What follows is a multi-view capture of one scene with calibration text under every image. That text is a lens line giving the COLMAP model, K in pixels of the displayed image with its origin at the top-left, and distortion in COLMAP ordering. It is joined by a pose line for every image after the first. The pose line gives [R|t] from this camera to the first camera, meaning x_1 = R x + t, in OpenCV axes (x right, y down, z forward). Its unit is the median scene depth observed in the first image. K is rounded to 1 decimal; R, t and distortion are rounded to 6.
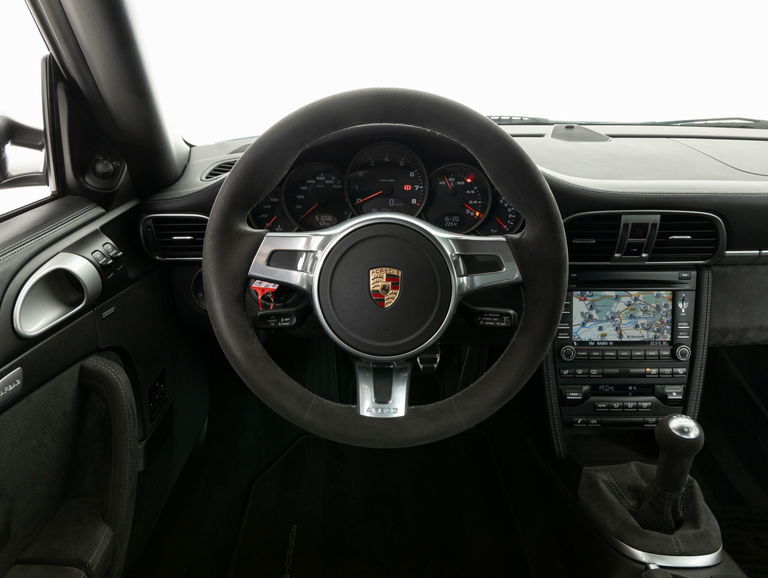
lens RADIAL K [[569.9, 0, 386.7], [0, 569.9, 288.8], [0, 0, 1]] dist [0.000004, -0.005101]
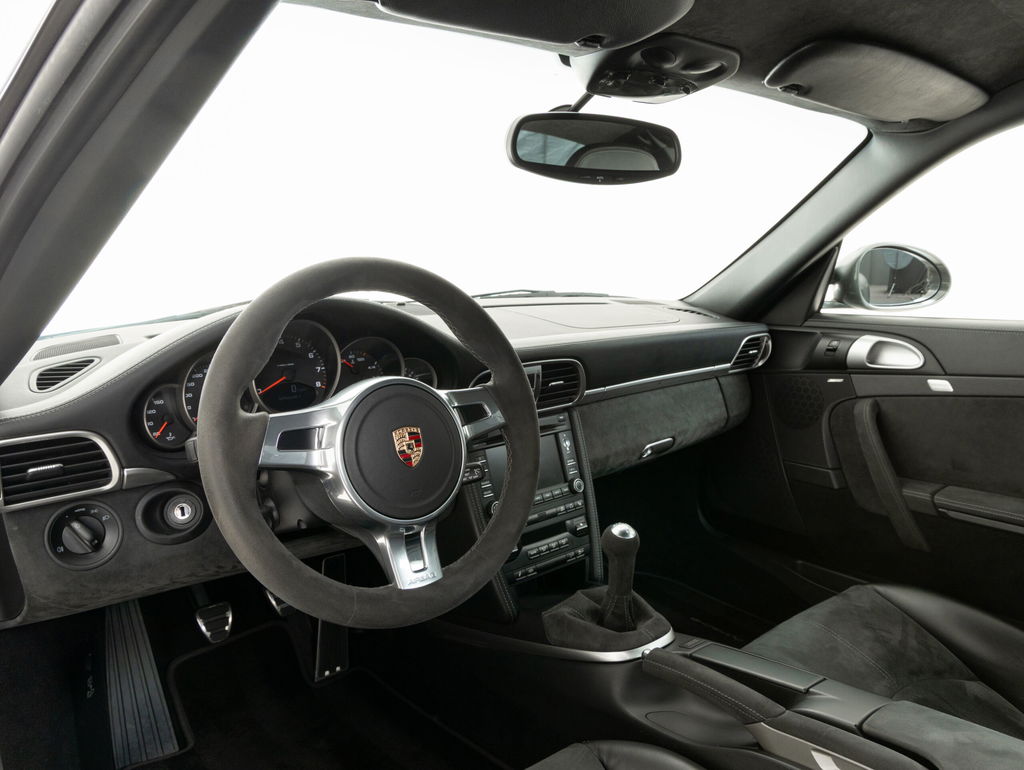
lens RADIAL K [[759.9, 0, 515.2], [0, 759.9, 387.2], [0, 0, 1]] dist [0.000004, -0.005101]
pose [[0.765126, -0.122353, 0.632148, -0.480549], [0.248998, 0.961622, -0.115253, 0.067921], [-0.593786, 0.245587, 0.766228, -0.105379]]
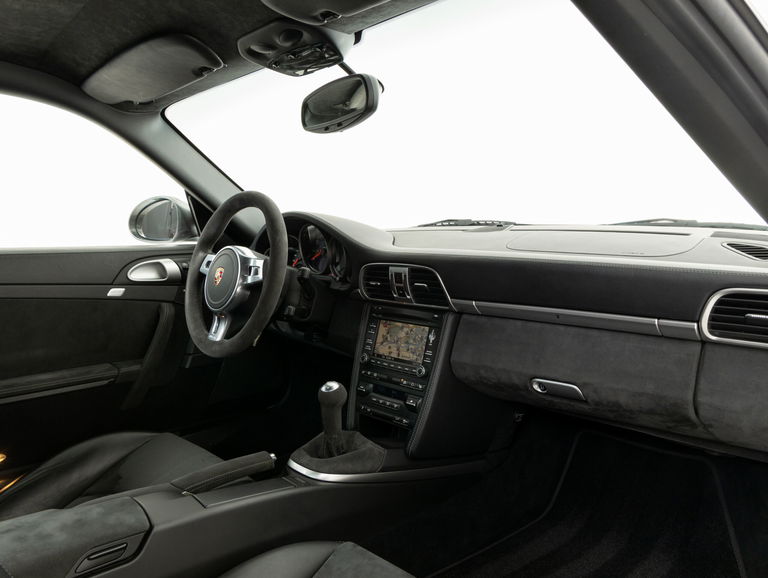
lens RADIAL K [[569.9, 0, 384.7], [0, 569.9, 283.2], [0, 0, 1]] dist [0.000004, -0.005101]
pose [[0.690288, 0.064494, -0.720654, 1.407366], [-0.249505, 0.956143, -0.153423, 0.139866], [0.679153, 0.285713, 0.676106, -0.026783]]
